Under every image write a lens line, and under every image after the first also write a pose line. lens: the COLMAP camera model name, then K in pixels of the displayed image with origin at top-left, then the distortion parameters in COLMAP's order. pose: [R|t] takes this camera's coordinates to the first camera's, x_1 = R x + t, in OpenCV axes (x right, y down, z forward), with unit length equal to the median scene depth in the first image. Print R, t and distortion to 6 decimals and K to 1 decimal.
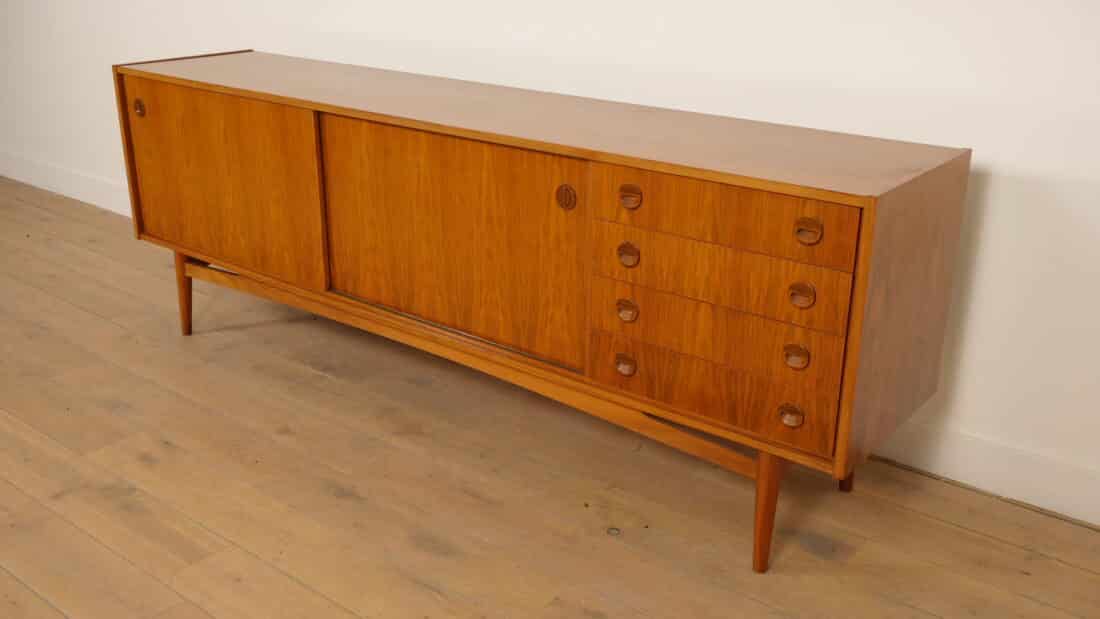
lens RADIAL K [[1050.1, 0, 552.5], [0, 1050.1, 308.7], [0, 0, 1]] dist [-0.019966, 0.000000]
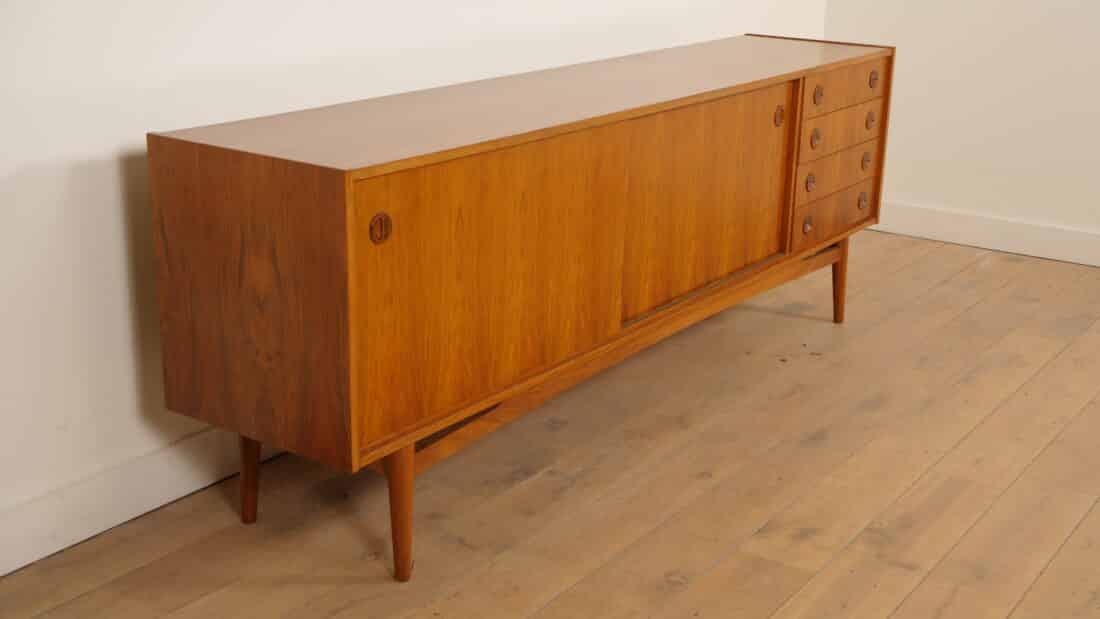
lens RADIAL K [[1336.6, 0, 546.4], [0, 1336.6, 309.7], [0, 0, 1]] dist [-0.005635, 0.000000]
pose [[-0.044026, -0.309779, 0.949789, -1.561692], [0.342375, 0.888459, 0.305646, -0.483563], [-0.938531, 0.338640, 0.066945, 1.235676]]
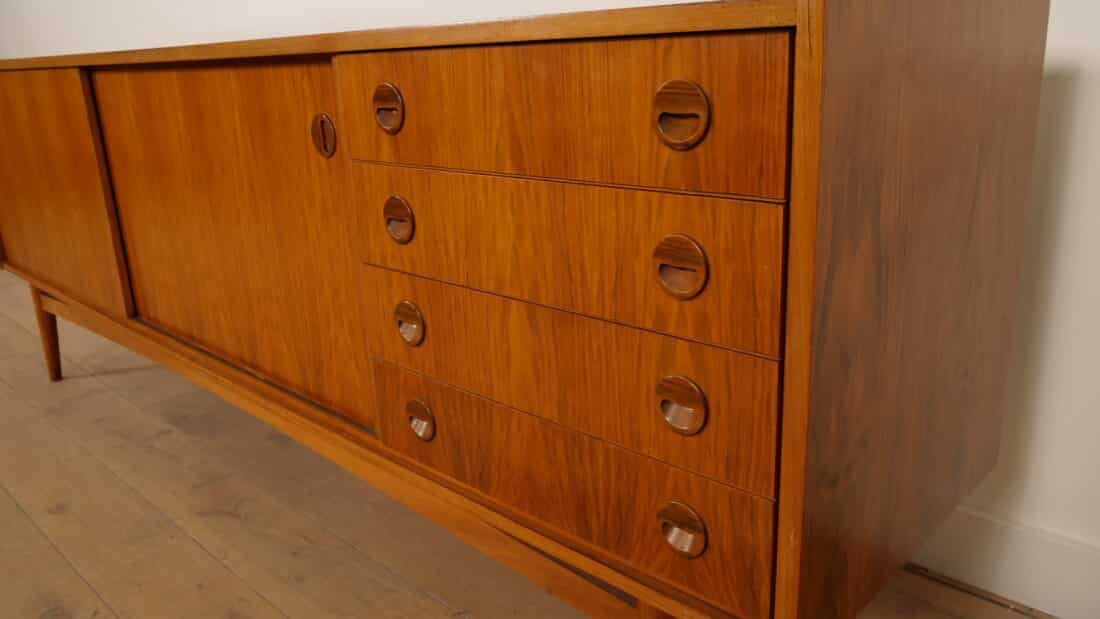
lens RADIAL K [[859.3, 0, 550.4], [0, 859.3, 312.5], [0, 0, 1]] dist [-0.037118, 0.007740]
pose [[0.993298, -0.018395, -0.114110, 0.193057], [0.011616, 0.998144, -0.059784, 0.023450], [0.114998, 0.058058, 0.991668, 0.545810]]
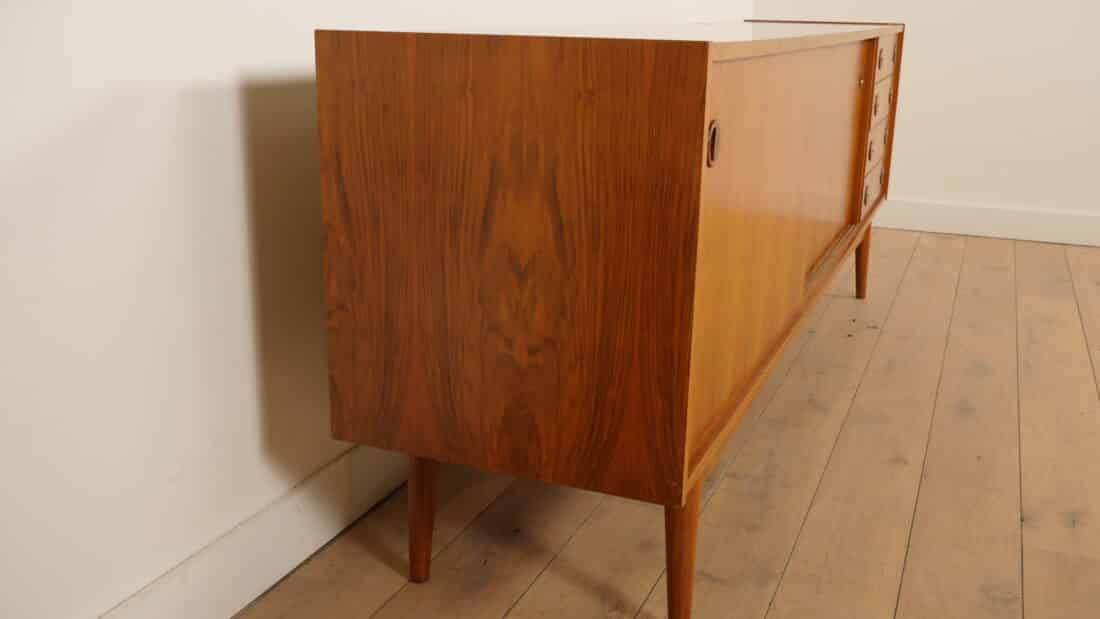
lens RADIAL K [[1050.1, 0, 547.3], [0, 1050.1, 309.2], [0, 0, 1]] dist [-0.019966, 0.000000]
pose [[-0.259816, -0.279436, 0.924344, -1.068347], [0.330168, 0.873821, 0.356967, -0.418425], [-0.907461, 0.397935, -0.134771, 1.592478]]
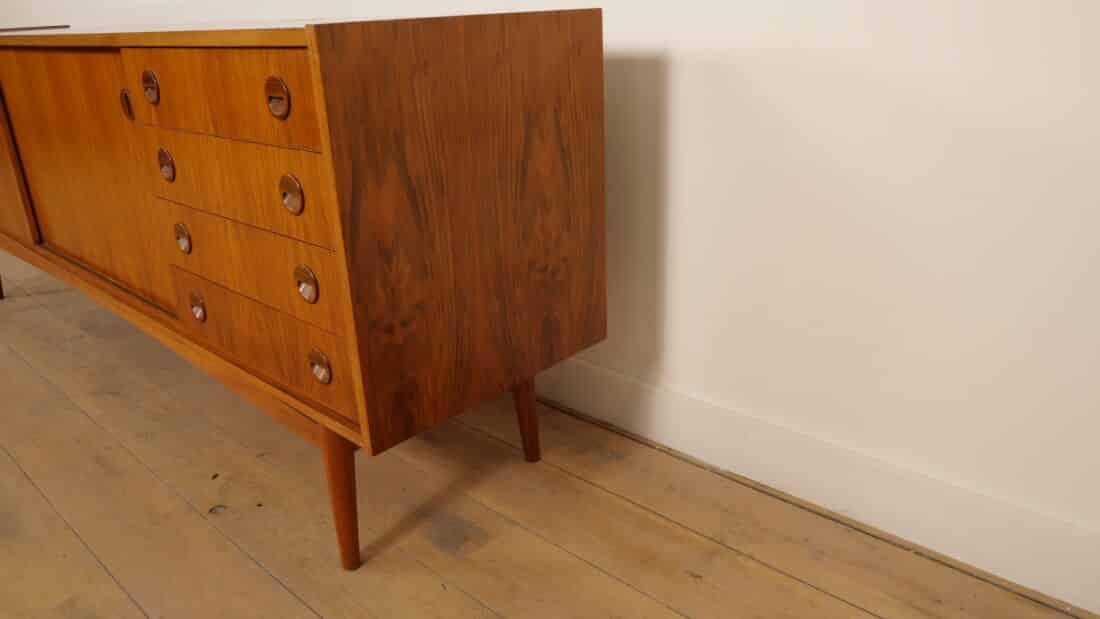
lens RADIAL K [[790.6, 0, 548.7], [0, 790.6, 310.4], [0, 0, 1]] dist [-0.041906, 0.013082]
pose [[0.996489, -0.012765, -0.082739, 0.389618], [0.013694, 0.999849, 0.010663, 0.052853], [0.082591, -0.011759, 0.996514, 0.420106]]
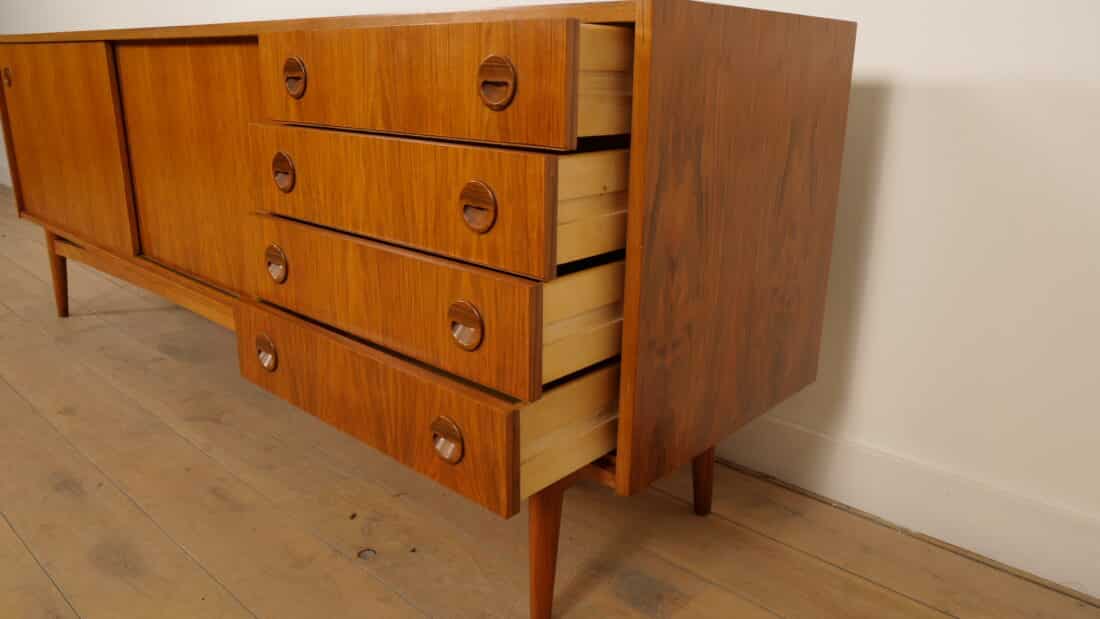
lens RADIAL K [[790.6, 0, 546.4], [0, 790.6, 312.2], [0, 0, 1]] dist [-0.041906, 0.013082]
pose [[0.997148, 0.029962, -0.069271, 0.227258], [-0.034153, 0.997607, -0.060119, 0.073678], [0.067304, 0.062314, 0.995785, 0.462971]]
